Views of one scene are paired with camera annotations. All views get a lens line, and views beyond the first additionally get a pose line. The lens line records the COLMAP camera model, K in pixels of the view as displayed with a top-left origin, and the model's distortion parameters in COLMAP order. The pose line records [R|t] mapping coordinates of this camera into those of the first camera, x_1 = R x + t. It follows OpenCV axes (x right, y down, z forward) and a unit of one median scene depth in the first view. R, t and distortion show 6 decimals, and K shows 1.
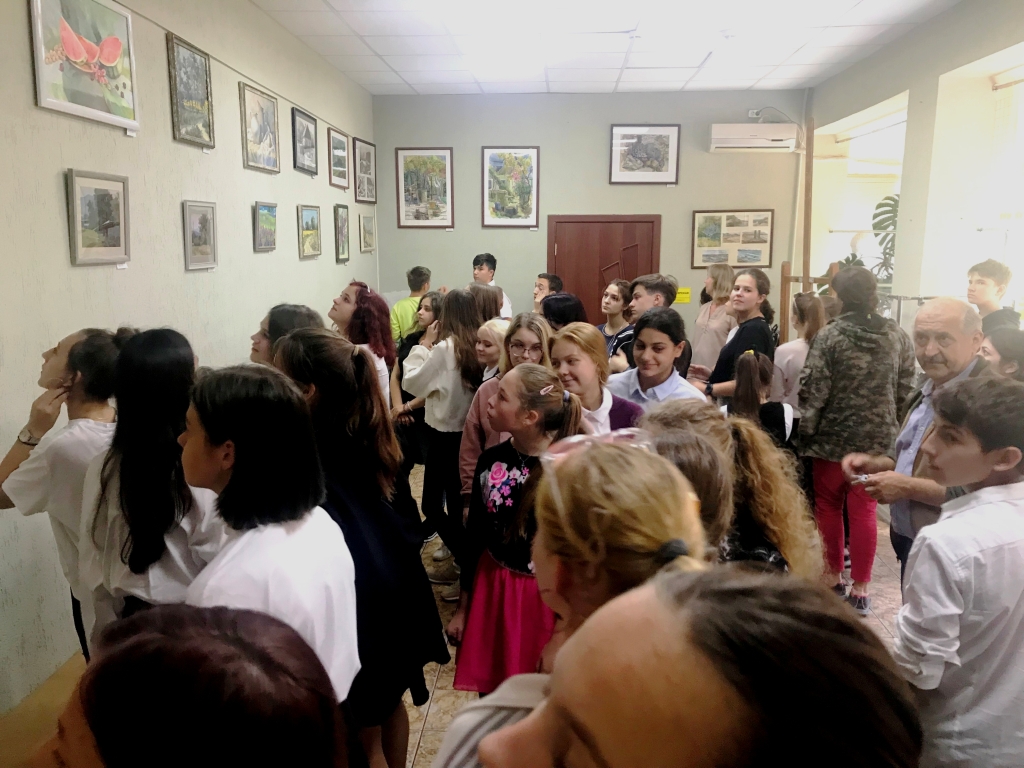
lens RADIAL K [[832.8, 0, 511.7], [0, 832.8, 354.6], [0, 0, 1]] dist [0.055282, -0.066347]
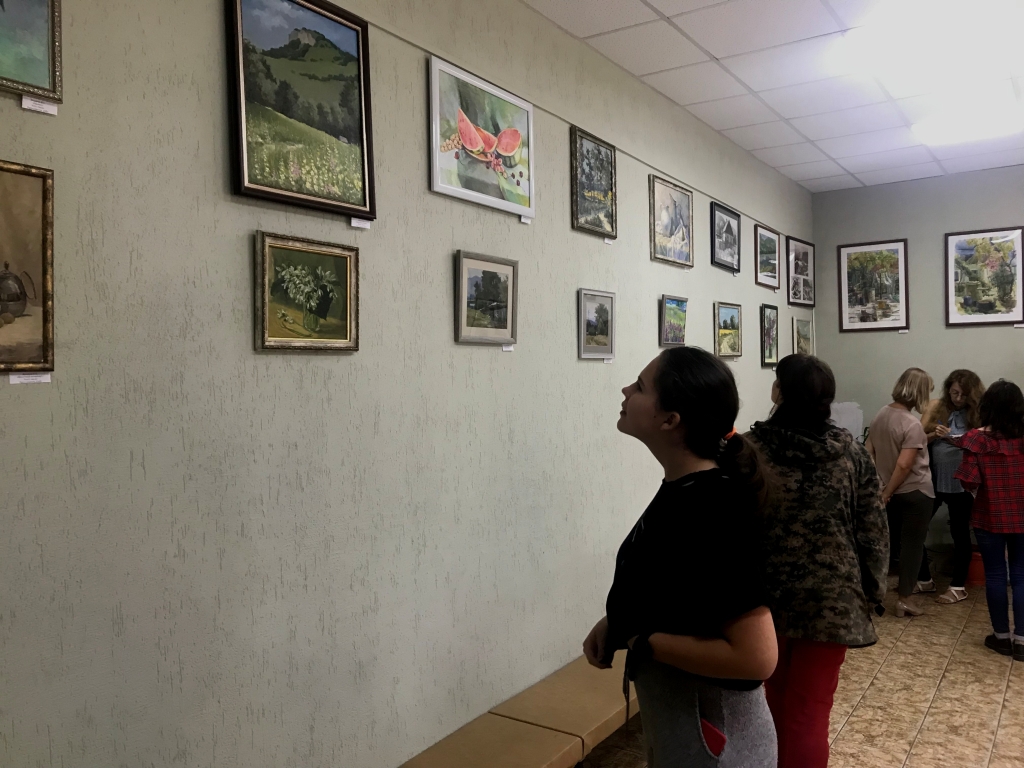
lens RADIAL K [[832.8, 0, 511.7], [0, 832.8, 354.6], [0, 0, 1]] dist [0.055282, -0.066347]
pose [[0.861648, -0.022656, -0.507000, 0.027435], [-0.055378, 0.988840, -0.138303, 0.026765], [0.504475, 0.147246, 0.850778, 0.119749]]
